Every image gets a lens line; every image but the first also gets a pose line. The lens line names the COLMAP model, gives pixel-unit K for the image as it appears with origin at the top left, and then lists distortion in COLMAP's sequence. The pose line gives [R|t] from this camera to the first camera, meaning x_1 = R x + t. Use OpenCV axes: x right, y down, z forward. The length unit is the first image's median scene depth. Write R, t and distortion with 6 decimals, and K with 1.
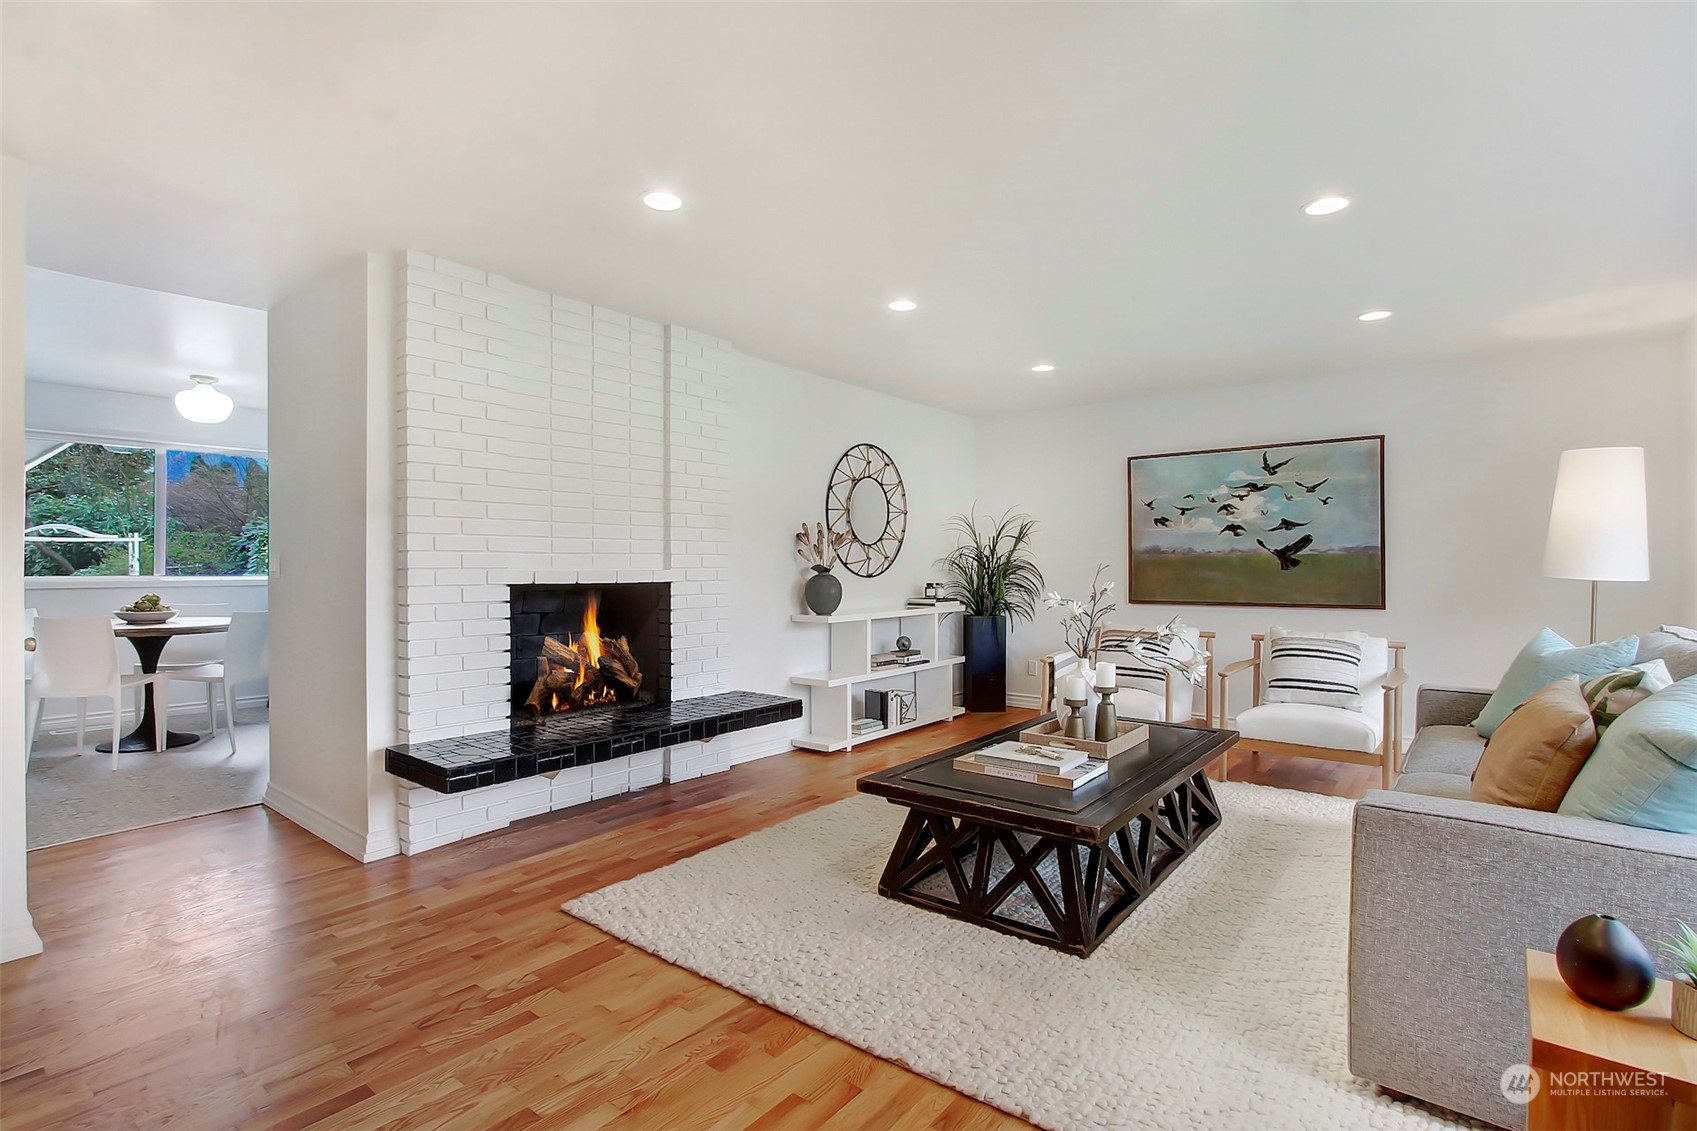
lens RADIAL K [[779.6, 0, 848.5], [0, 779.6, 565.5], [0, 0, 1]] dist [-0.020271, 0.000543]
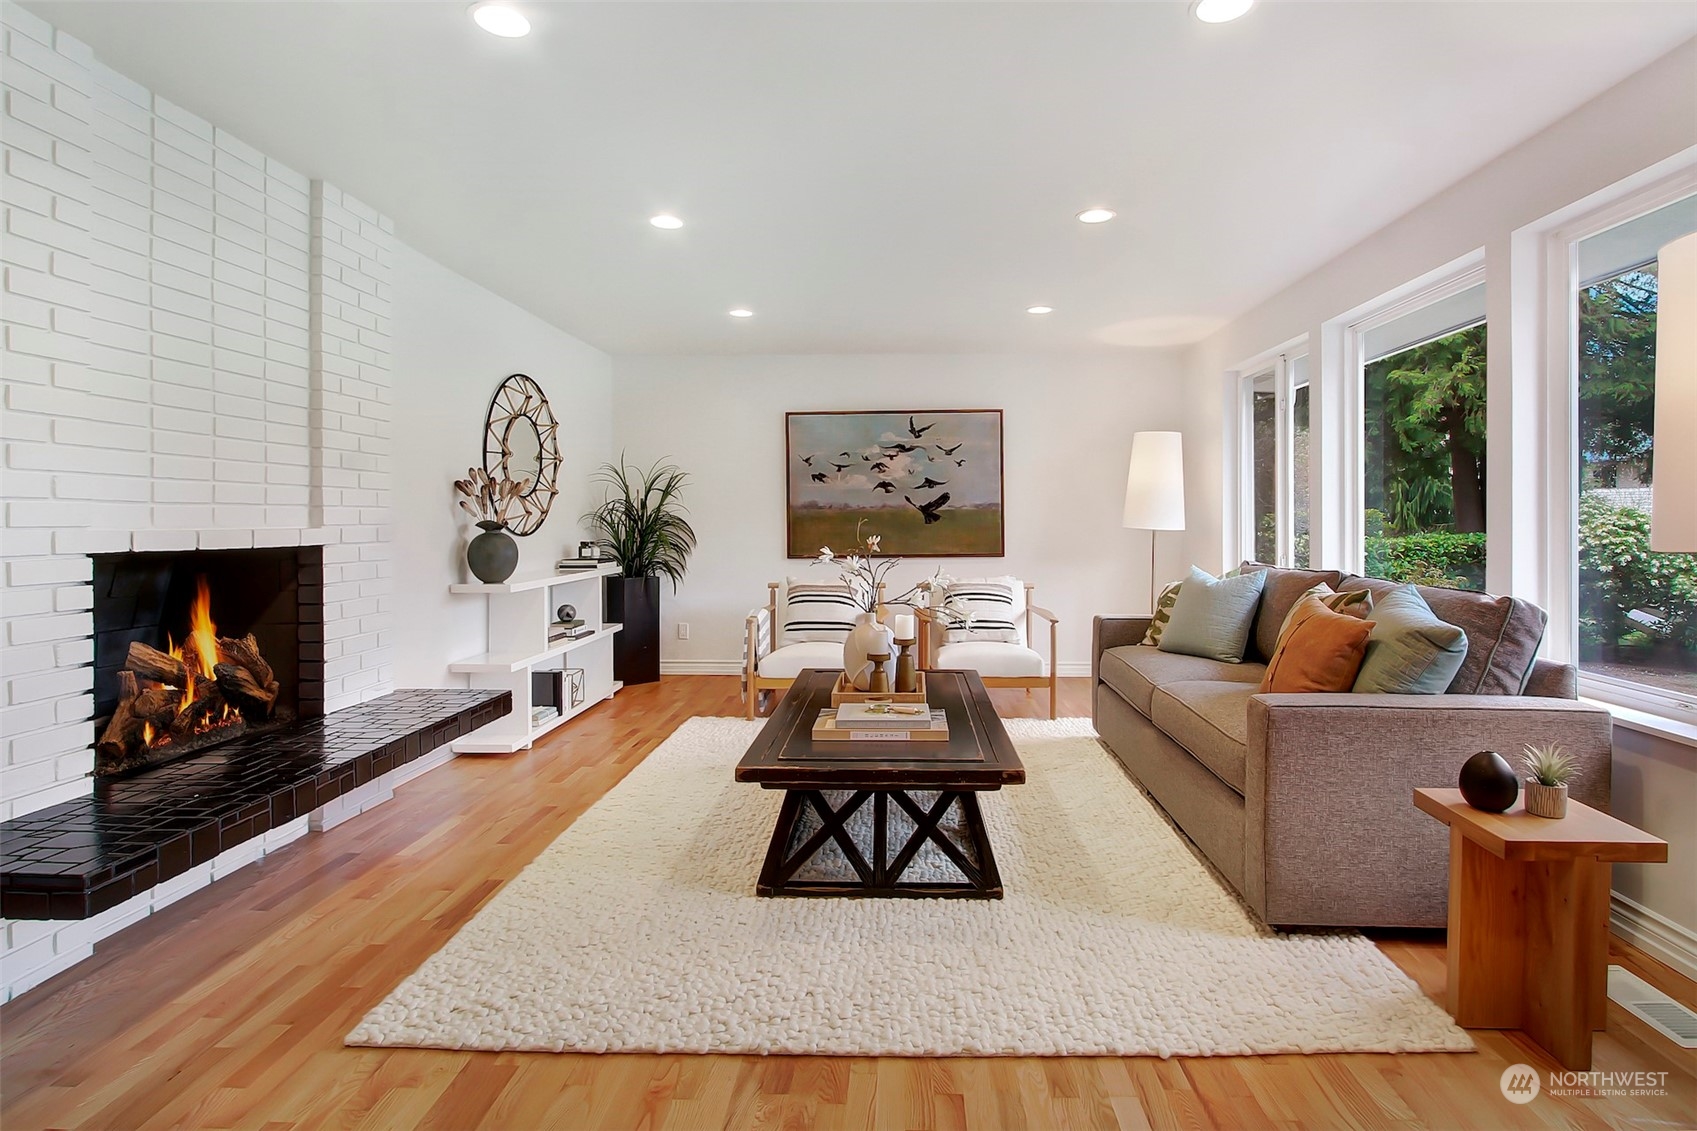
lens RADIAL K [[826.6, 0, 852.7], [0, 826.6, 515.5], [0, 0, 1]] dist [-0.018456, 0.000753]
pose [[0.815876, -0.000231, 0.578227, -0.268487], [0.004694, 0.999970, -0.006225, 0.000972], [-0.578208, 0.007793, 0.815852, 0.117791]]
